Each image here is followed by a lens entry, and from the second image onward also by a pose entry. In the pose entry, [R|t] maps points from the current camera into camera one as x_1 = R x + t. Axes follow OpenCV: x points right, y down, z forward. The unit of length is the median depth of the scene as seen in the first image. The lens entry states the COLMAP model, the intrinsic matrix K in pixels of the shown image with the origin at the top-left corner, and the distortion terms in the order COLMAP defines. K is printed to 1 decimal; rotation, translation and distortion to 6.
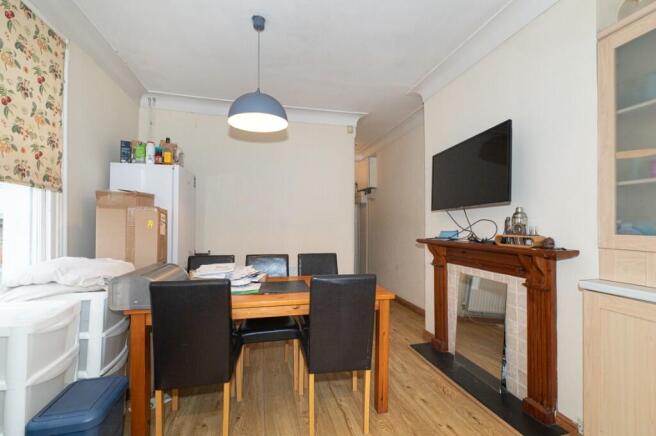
lens RADIAL K [[284.2, 0, 326.5], [0, 284.2, 223.1], [0, 0, 1]] dist [-0.001482, -0.002353]
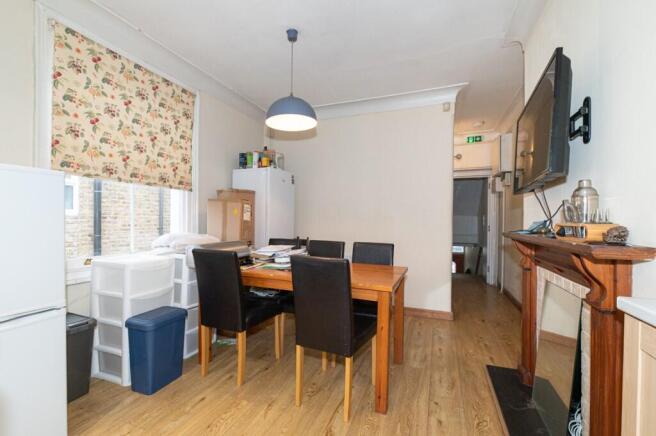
lens RADIAL K [[284.2, 0, 323.2], [0, 284.2, 222.0], [0, 0, 1]] dist [-0.001482, -0.002353]
pose [[0.819483, 0.013100, -0.572954, 0.539720], [-0.008247, 0.999905, 0.011067, 0.034285], [0.573045, -0.004344, 0.819513, 0.128959]]
